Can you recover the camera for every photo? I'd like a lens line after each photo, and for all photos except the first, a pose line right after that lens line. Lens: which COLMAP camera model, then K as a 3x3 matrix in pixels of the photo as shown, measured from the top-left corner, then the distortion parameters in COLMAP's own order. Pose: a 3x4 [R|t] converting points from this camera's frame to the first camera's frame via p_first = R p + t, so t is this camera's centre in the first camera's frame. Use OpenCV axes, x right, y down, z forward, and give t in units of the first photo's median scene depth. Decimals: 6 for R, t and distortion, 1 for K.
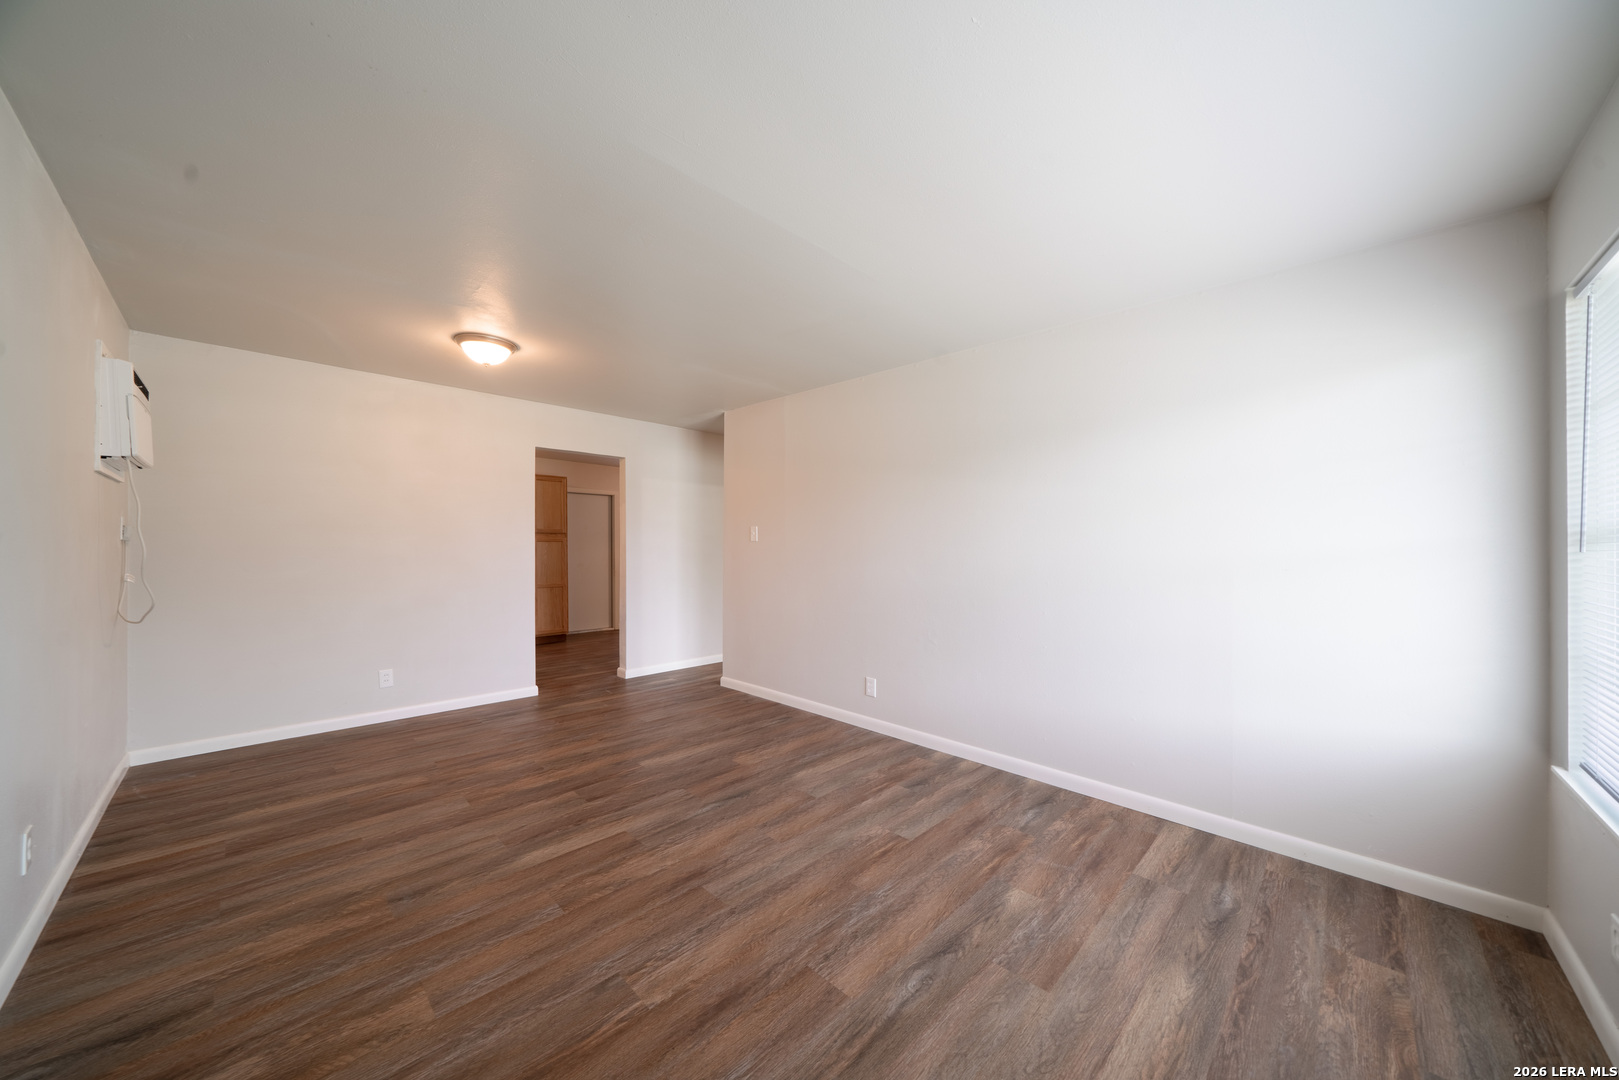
lens RADIAL K [[552.5, 0, 808.7], [0, 552.5, 548.3], [0, 0, 1]] dist [-0.009199, 0.000085]
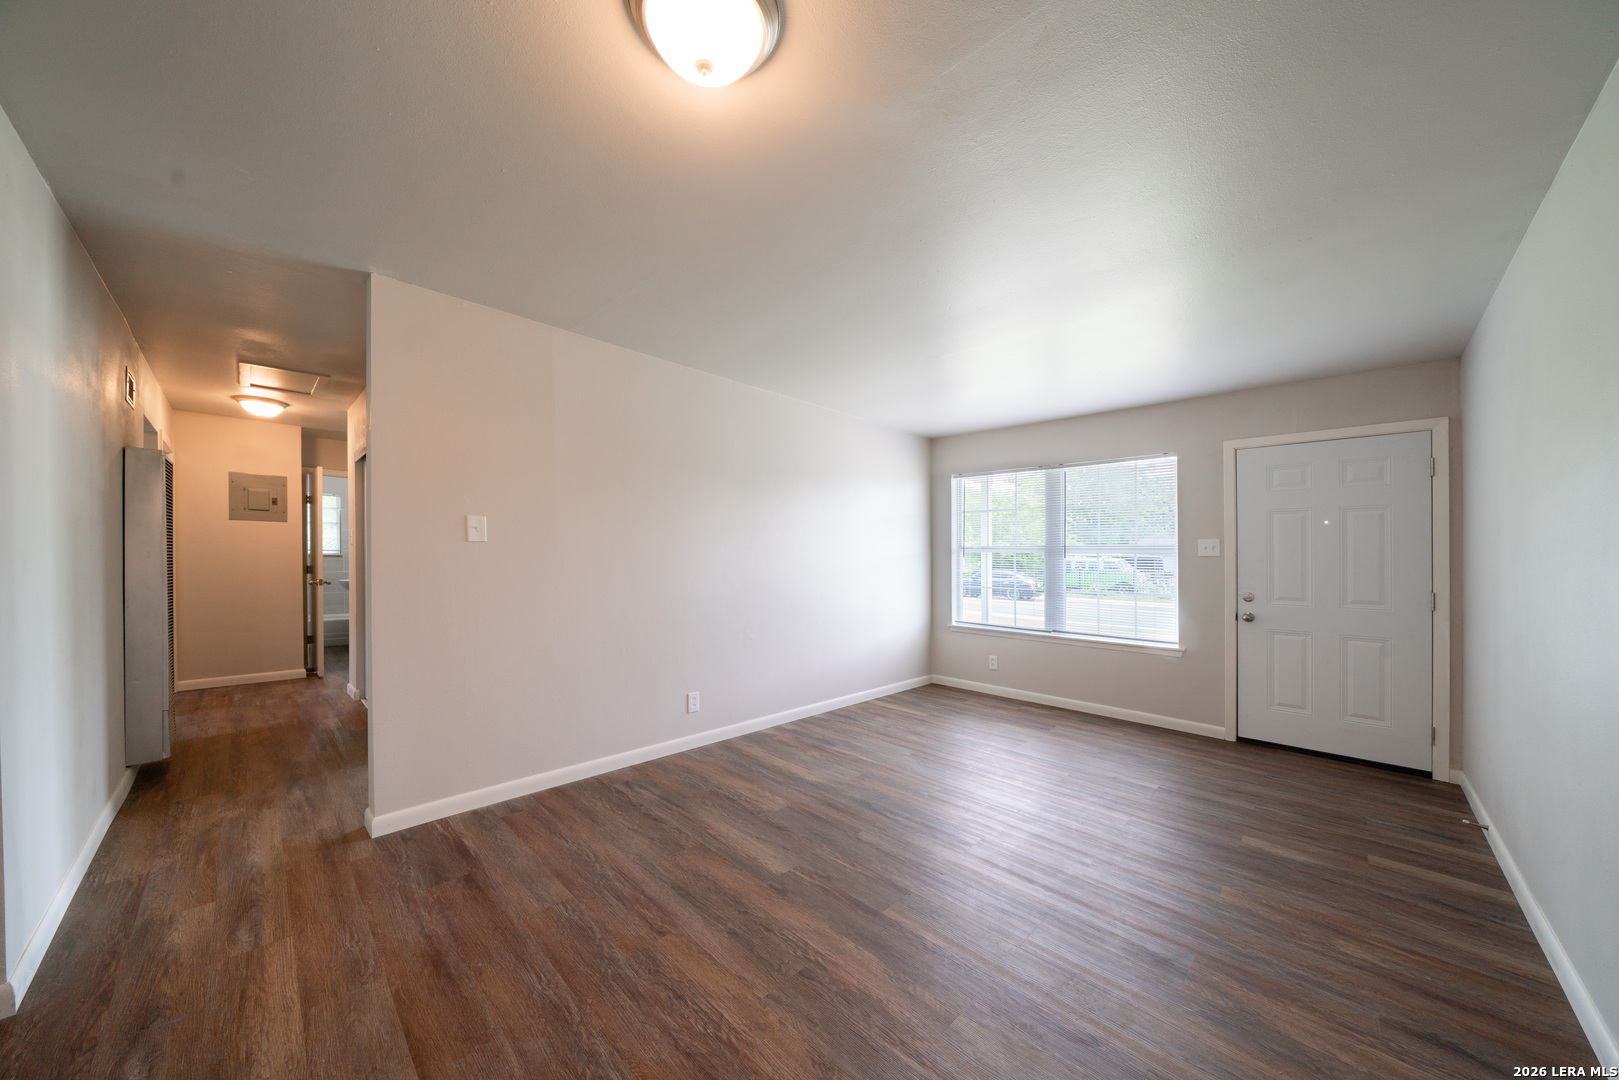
lens RADIAL K [[552.5, 0, 802.4], [0, 552.5, 532.7], [0, 0, 1]] dist [-0.009199, 0.000085]
pose [[0.019180, 0.027204, 0.999446, -0.945144], [-0.011130, 0.999574, -0.026994, -0.016611], [-0.999754, -0.010606, 0.019475, 0.906540]]
